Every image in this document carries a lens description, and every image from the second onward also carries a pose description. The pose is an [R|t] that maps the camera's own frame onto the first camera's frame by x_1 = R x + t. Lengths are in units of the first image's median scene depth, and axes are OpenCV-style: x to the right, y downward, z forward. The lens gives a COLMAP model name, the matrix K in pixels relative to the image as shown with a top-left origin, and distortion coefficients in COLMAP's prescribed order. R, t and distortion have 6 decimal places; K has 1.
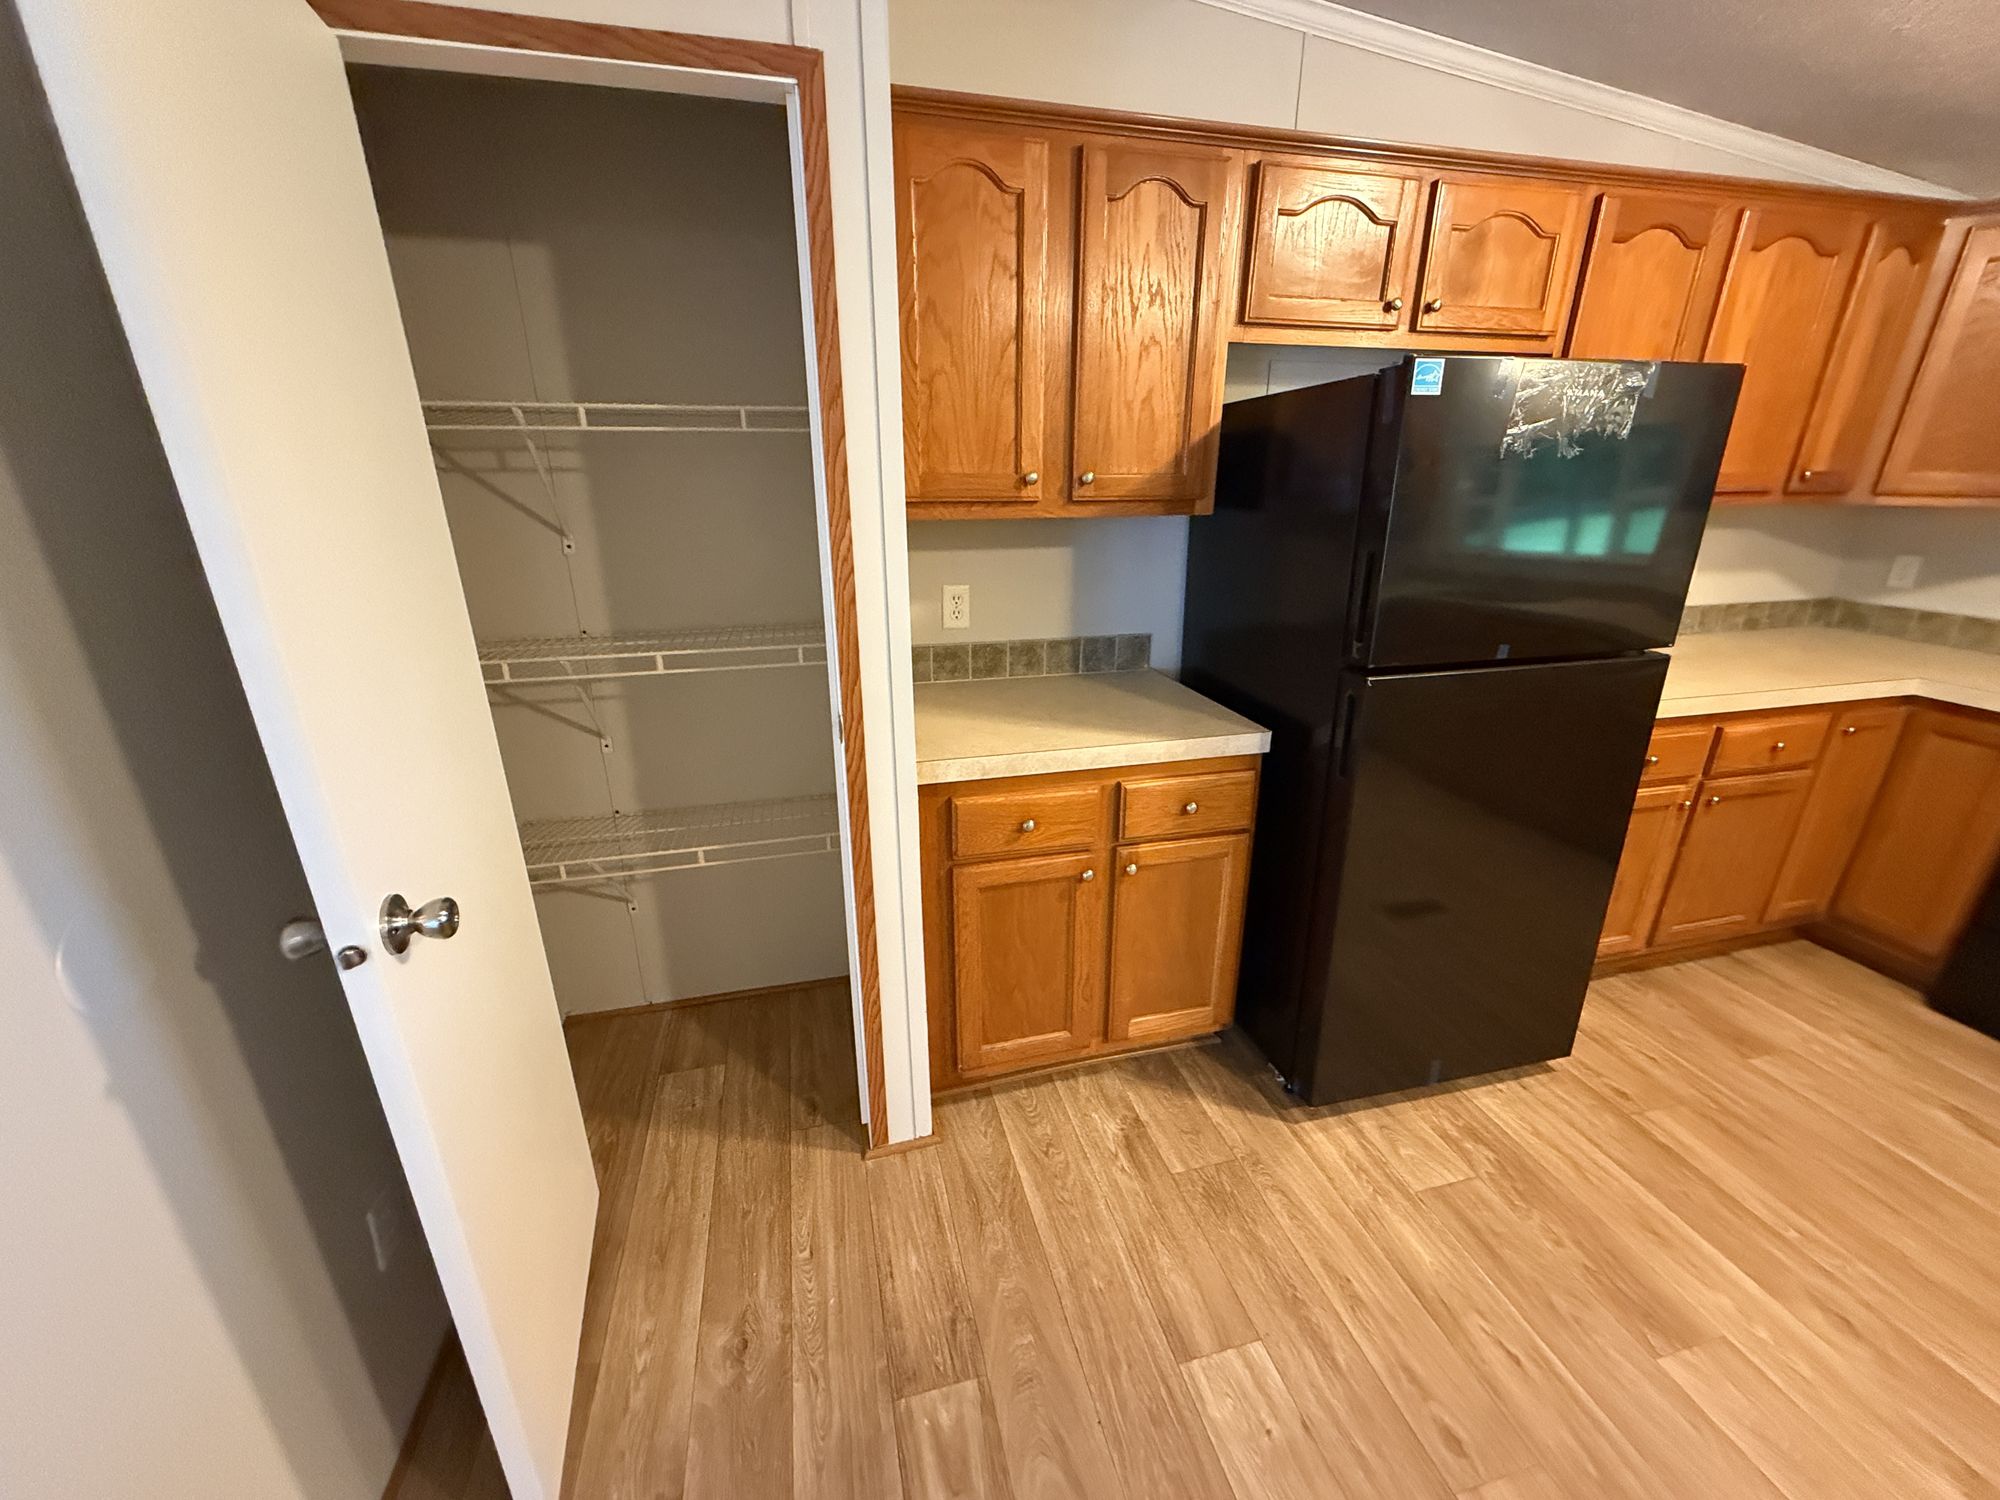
lens RADIAL K [[795.0, 0, 1000.5], [0, 795.0, 749.0], [0, 0, 1]] dist [0.000935, -0.000748]
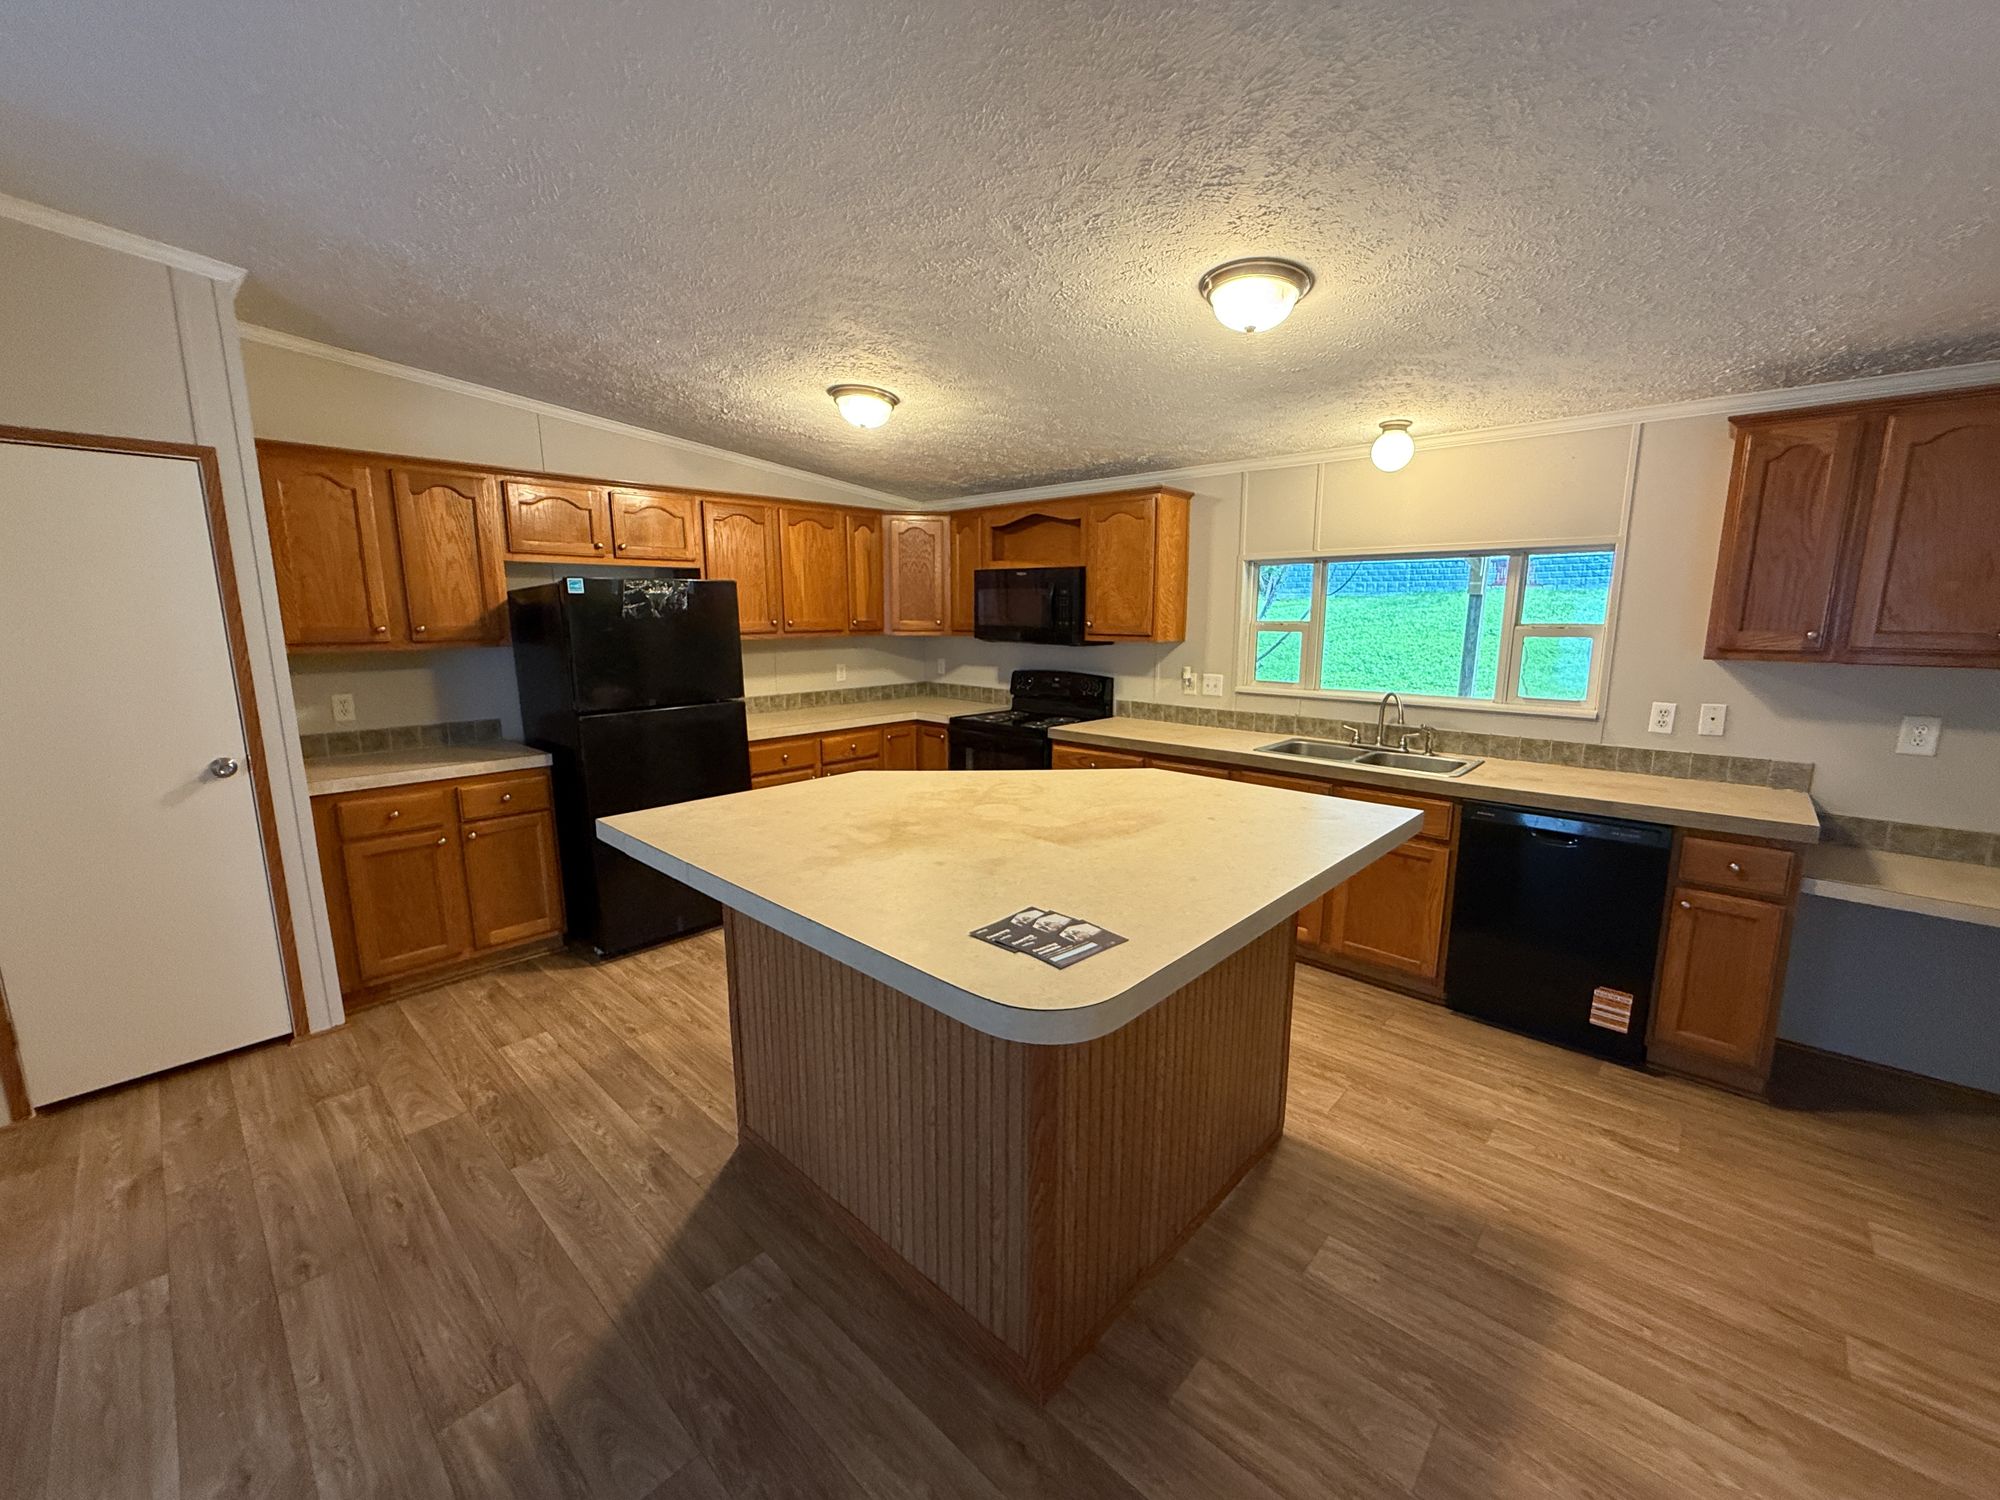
lens RADIAL K [[795.0, 0, 1000.3], [0, 795.0, 748.5], [0, 0, 1]] dist [0.000935, -0.000748]
pose [[0.840640, -0.094441, 0.533296, 0.223295], [0.185080, 0.975493, -0.118995, 0.384964], [-0.508989, 0.198734, 0.837517, -1.134982]]
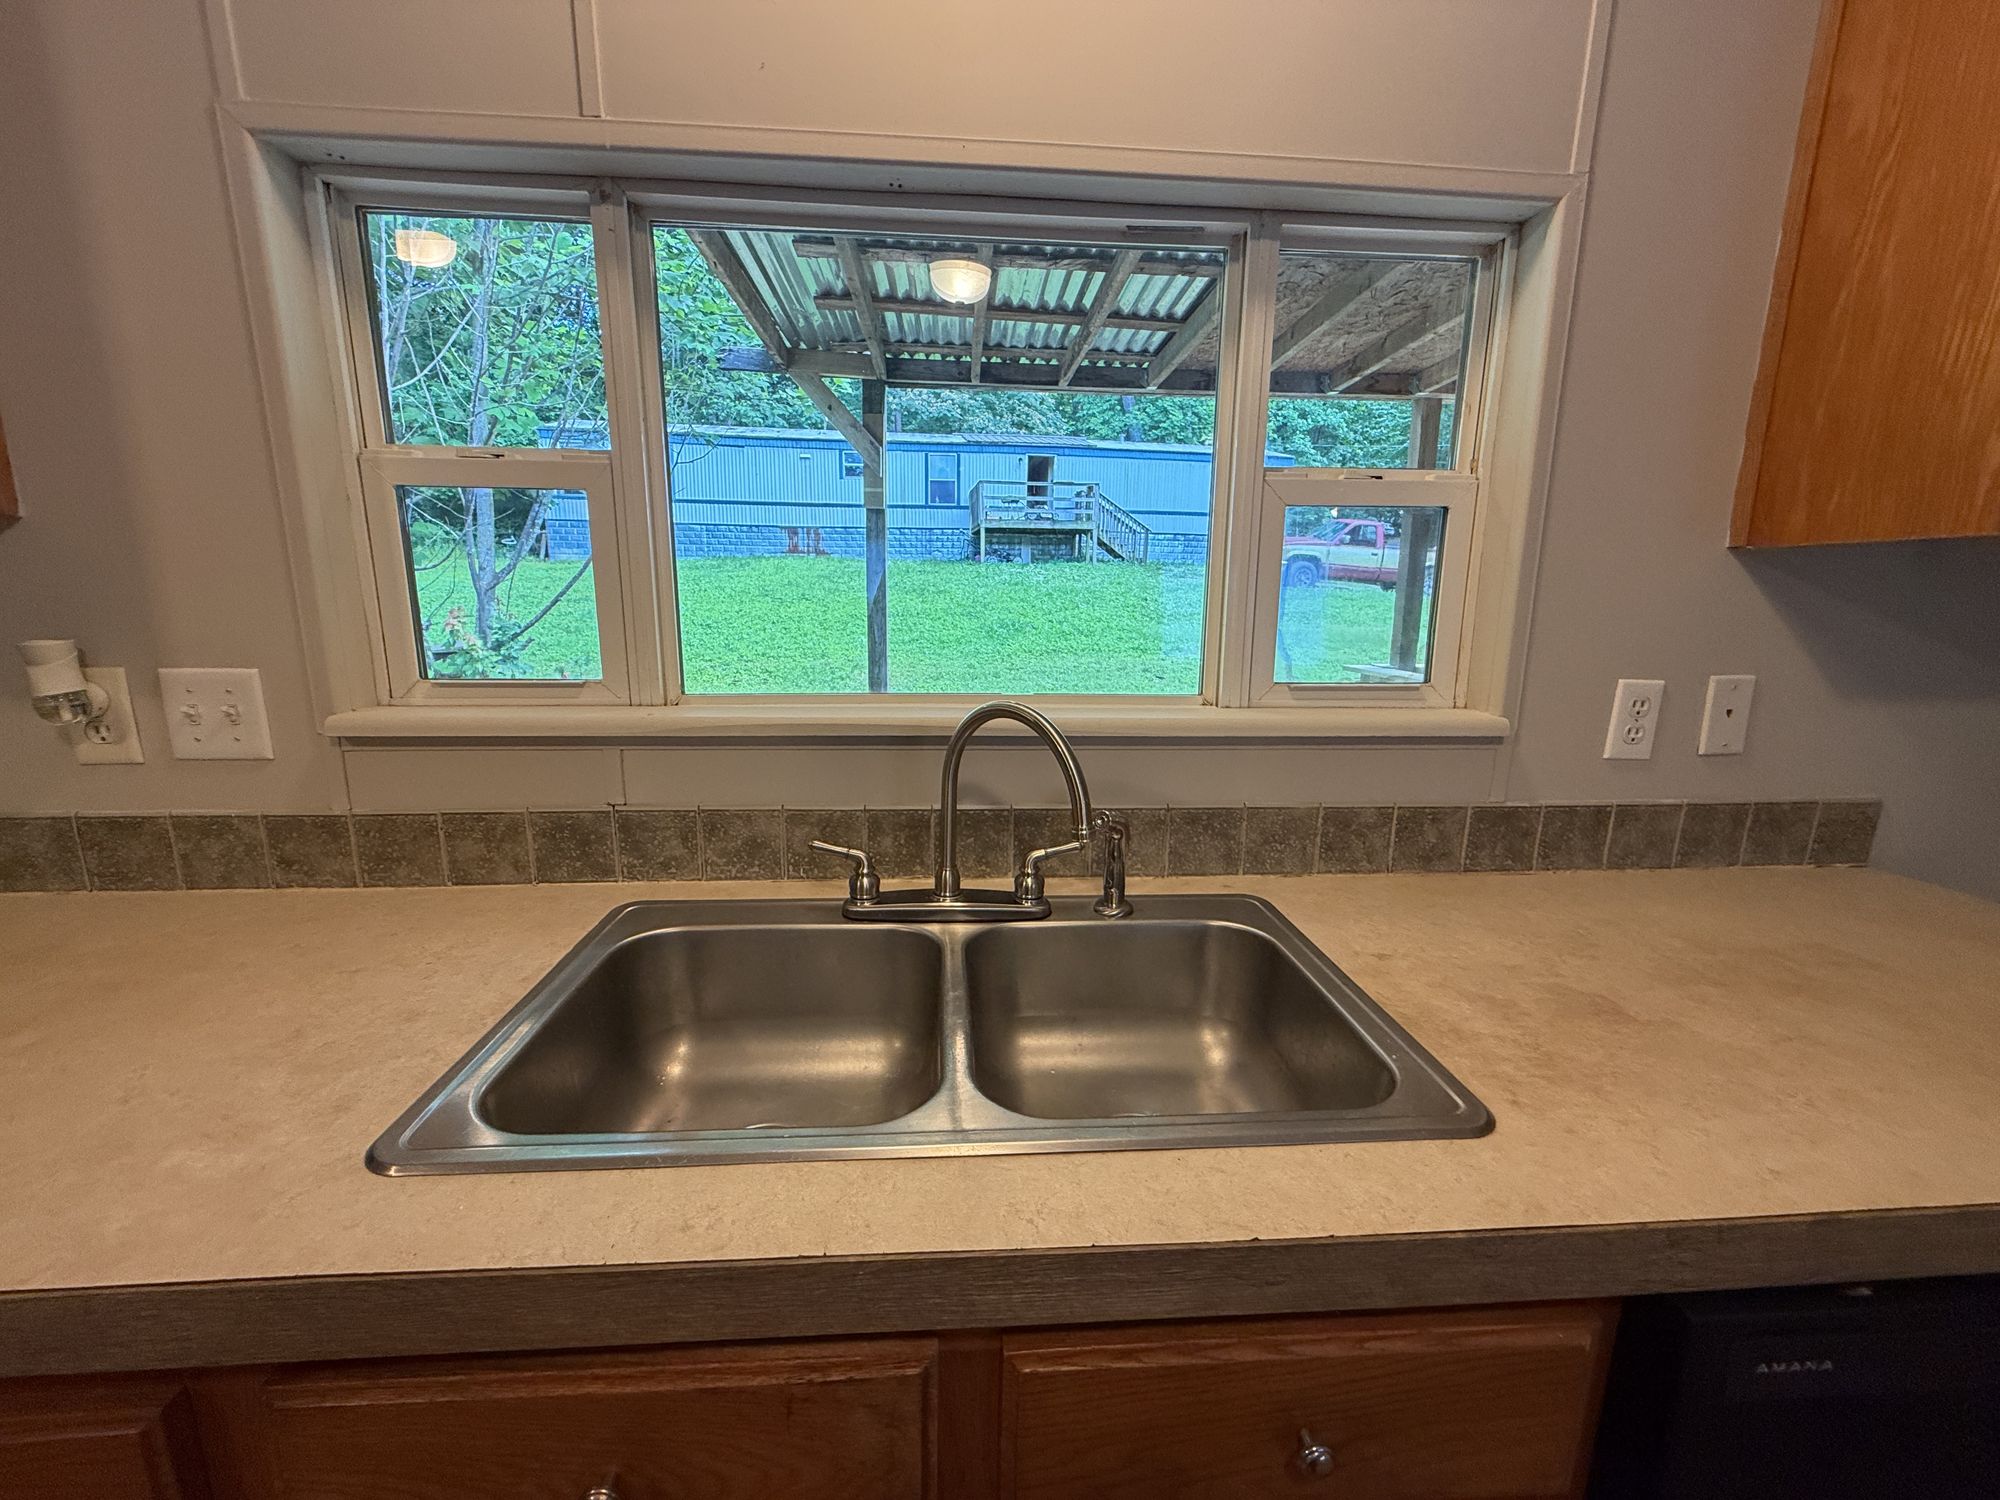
lens RADIAL K [[795.0, 0, 1003.8], [0, 795.0, 753.7], [0, 0, 1]] dist [0.000935, -0.000748]
pose [[0.174371, -0.201631, 0.963815, 1.566415], [0.323713, 0.936144, 0.137277, 0.166376], [-0.929949, 0.288063, 0.228507, -0.155473]]
